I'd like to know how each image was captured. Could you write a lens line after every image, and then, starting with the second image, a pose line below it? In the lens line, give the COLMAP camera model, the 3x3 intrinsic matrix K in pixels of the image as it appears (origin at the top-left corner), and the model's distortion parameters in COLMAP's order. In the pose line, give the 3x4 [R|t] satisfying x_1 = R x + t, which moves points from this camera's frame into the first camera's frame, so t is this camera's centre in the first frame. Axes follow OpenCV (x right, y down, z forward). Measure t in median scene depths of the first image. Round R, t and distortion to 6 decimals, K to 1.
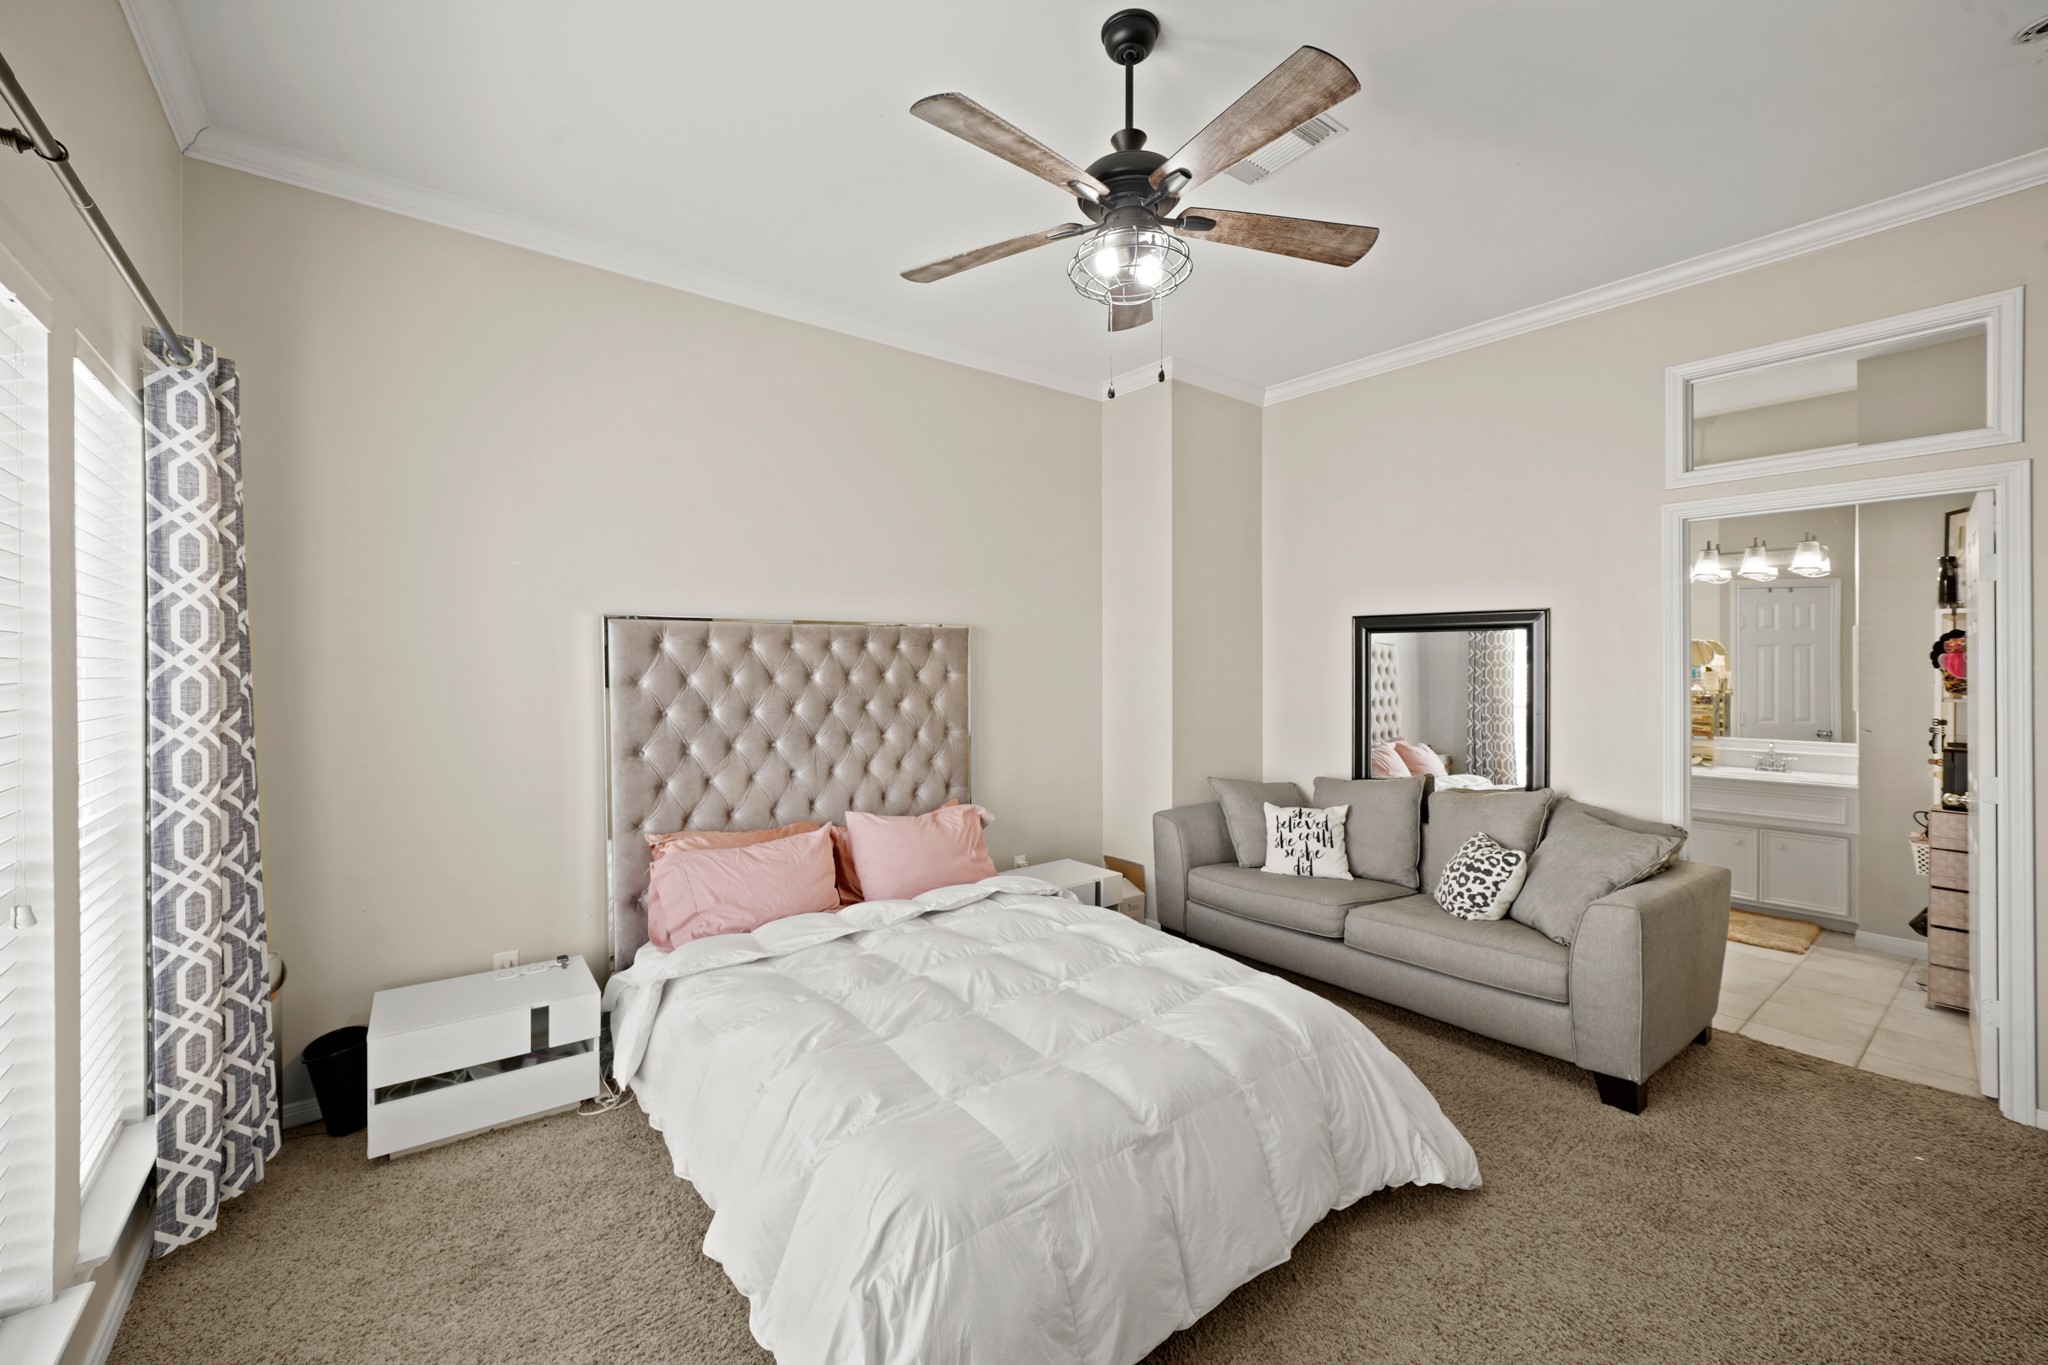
lens RADIAL K [[829.9, 0, 1011.6], [0, 829.9, 664.6], [0, 0, 1]] dist [0.000320, -0.000140]
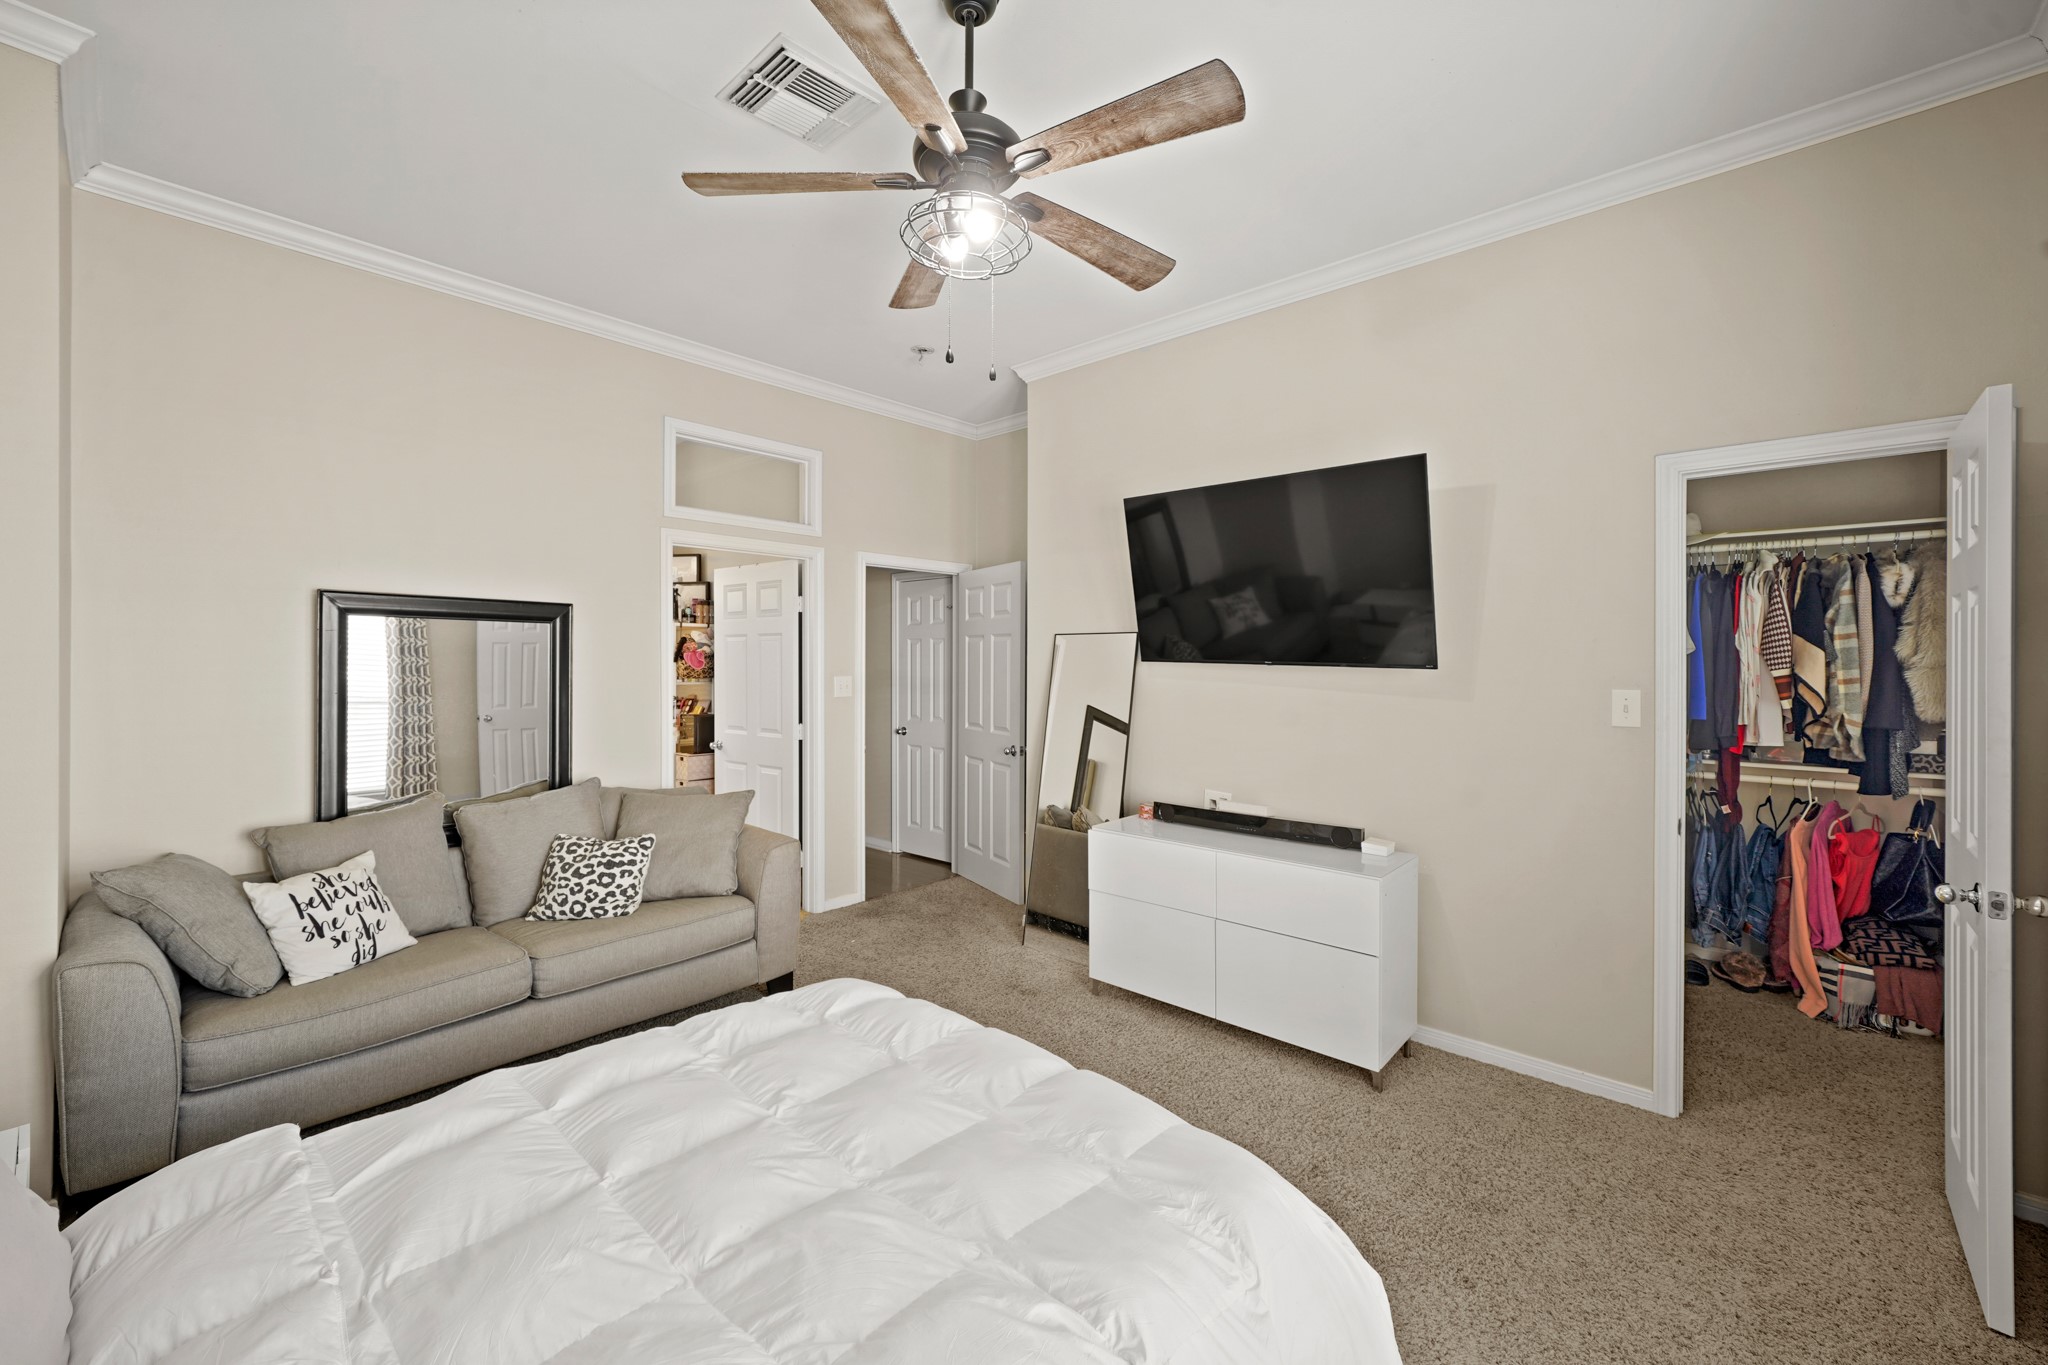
lens RADIAL K [[829.9, 0, 1011.6], [0, 829.9, 664.6], [0, 0, 1]] dist [0.000320, -0.000140]
pose [[-0.166445, -0.001220, 0.986050, -0.499882], [-0.000317, 0.999999, 0.001184, 0.006643], [-0.986051, -0.000116, -0.166445, 0.703522]]
